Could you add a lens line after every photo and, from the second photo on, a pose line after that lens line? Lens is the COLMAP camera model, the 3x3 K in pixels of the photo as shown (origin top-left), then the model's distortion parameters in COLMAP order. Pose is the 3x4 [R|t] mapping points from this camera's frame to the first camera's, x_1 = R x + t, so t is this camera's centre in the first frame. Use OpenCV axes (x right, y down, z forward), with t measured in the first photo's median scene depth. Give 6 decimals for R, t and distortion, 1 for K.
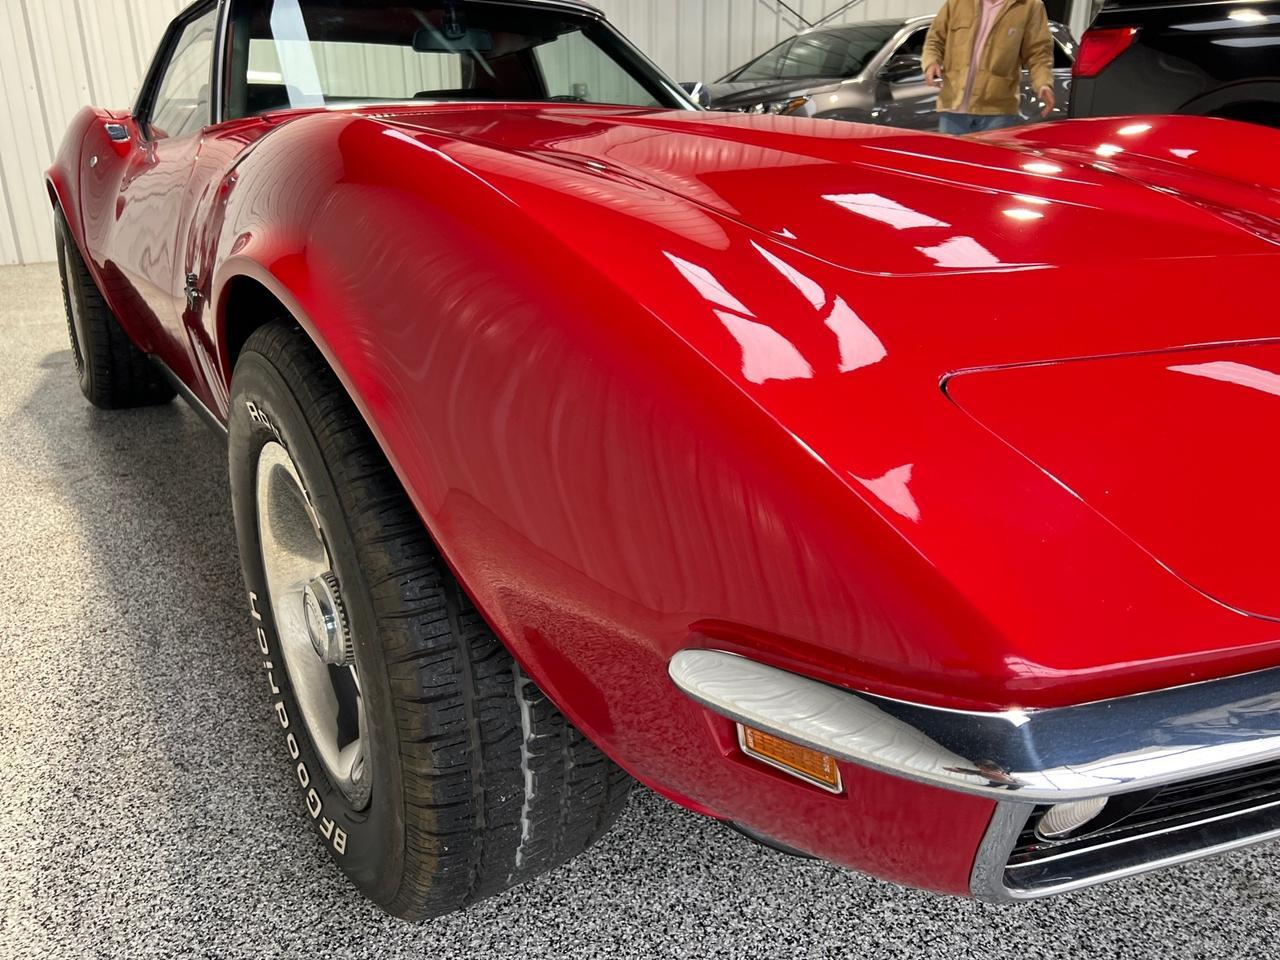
lens RADIAL K [[959.6, 0, 635.4], [0, 959.6, 476.7], [0, 0, 1]] dist [0.036910, -0.047299]
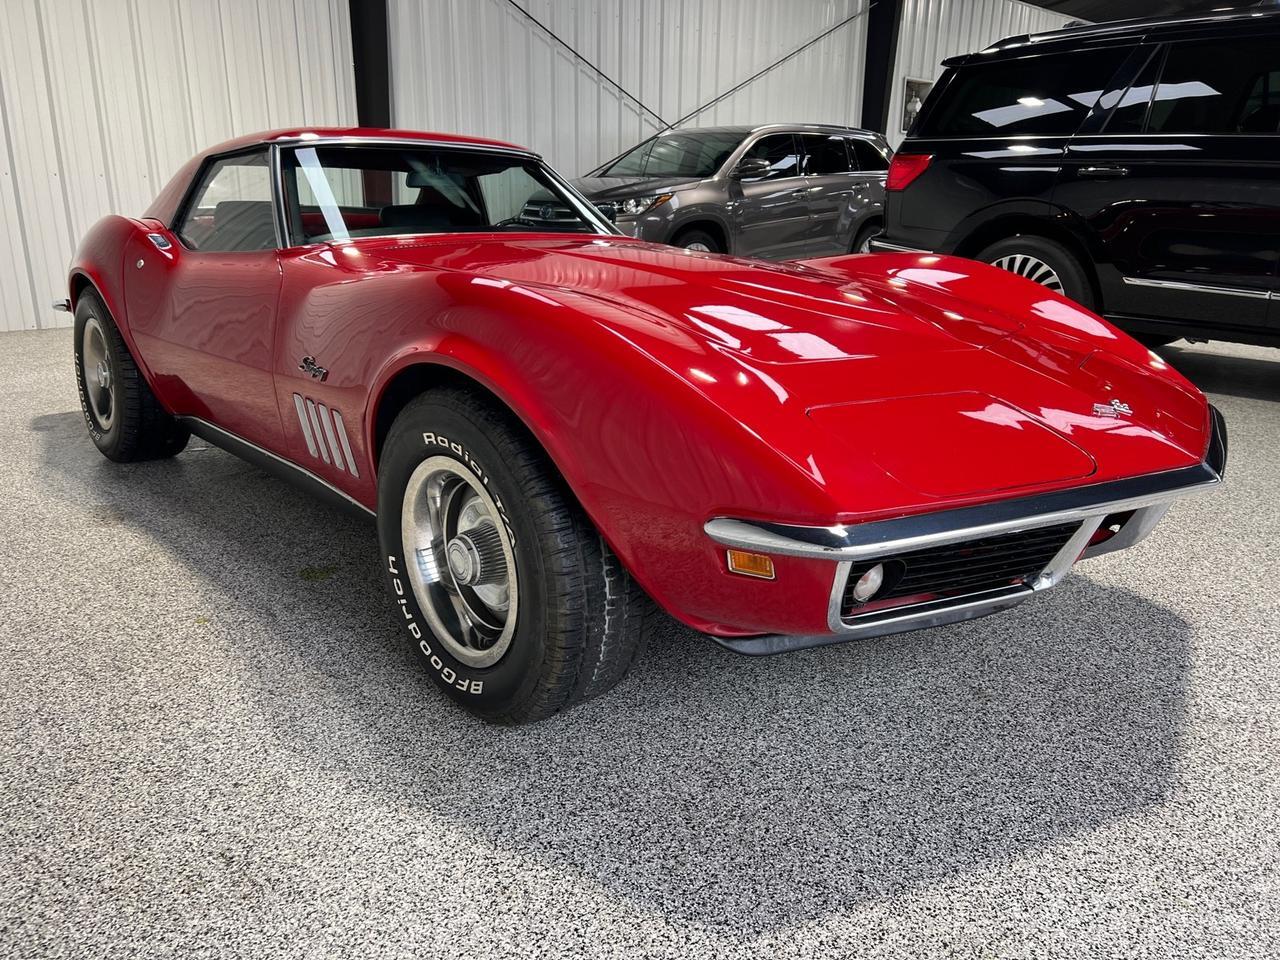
lens RADIAL K [[948.4, 0, 632.0], [0, 948.4, 477.7], [0, 0, 1]] dist [0.049694, -0.046206]
pose [[0.989953, -0.022056, 0.139664, -0.242374], [0.030862, 0.997648, -0.061206, 0.108736], [-0.137985, 0.064902, 0.988306, -0.687051]]
